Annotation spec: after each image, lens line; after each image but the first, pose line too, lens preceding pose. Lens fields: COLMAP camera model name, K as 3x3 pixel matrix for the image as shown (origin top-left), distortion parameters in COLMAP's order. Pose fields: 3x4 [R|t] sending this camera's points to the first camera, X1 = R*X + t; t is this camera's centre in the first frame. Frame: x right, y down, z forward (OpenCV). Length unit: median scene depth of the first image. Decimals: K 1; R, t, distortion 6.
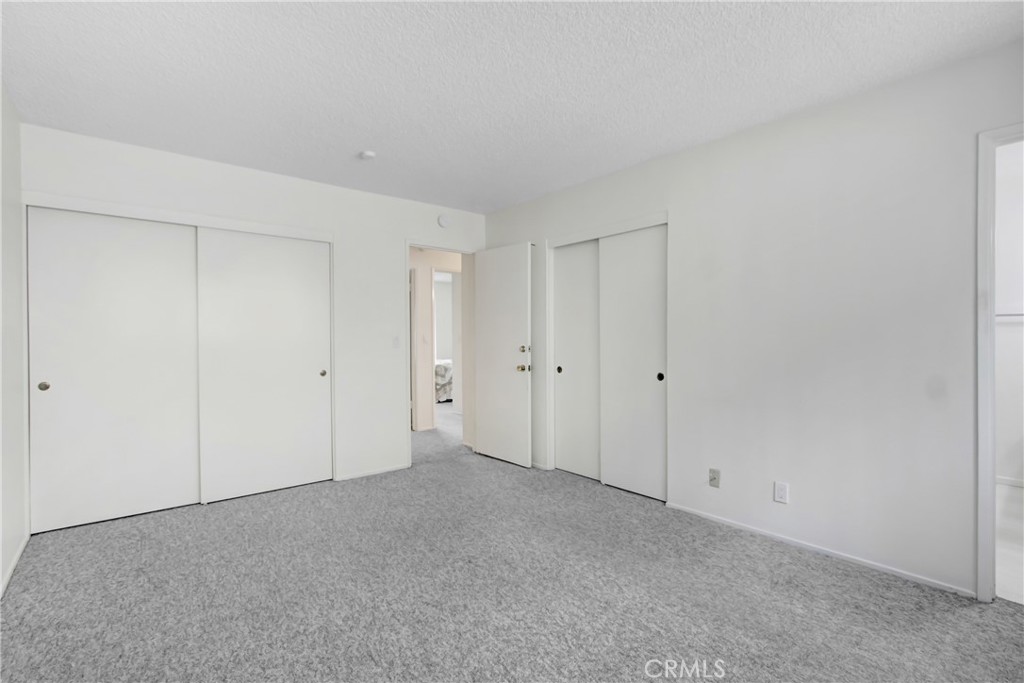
lens RADIAL K [[483.2, 0, 511.0], [0, 483.2, 338.1], [0, 0, 1]] dist [-0.015870, 0.000567]
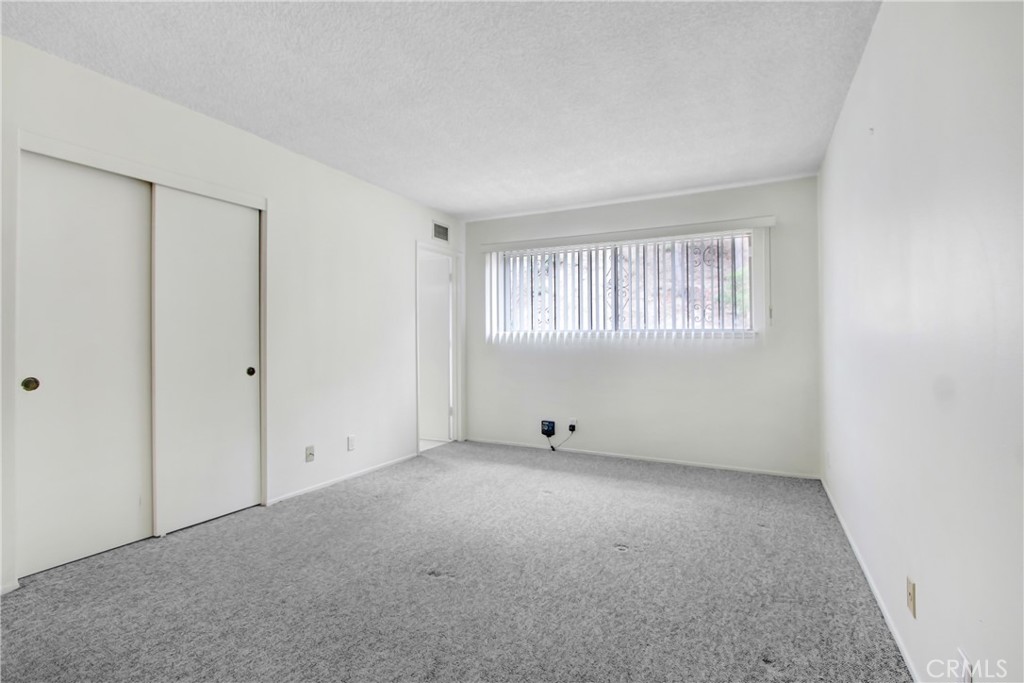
lens RADIAL K [[483.2, 0, 511.0], [0, 483.2, 338.1], [0, 0, 1]] dist [-0.015870, 0.000567]
pose [[-0.395442, 0.004790, 0.918479, -0.898665], [-0.002409, 0.999978, -0.006252, 0.024532], [-0.918488, -0.004685, -0.395421, 1.120266]]
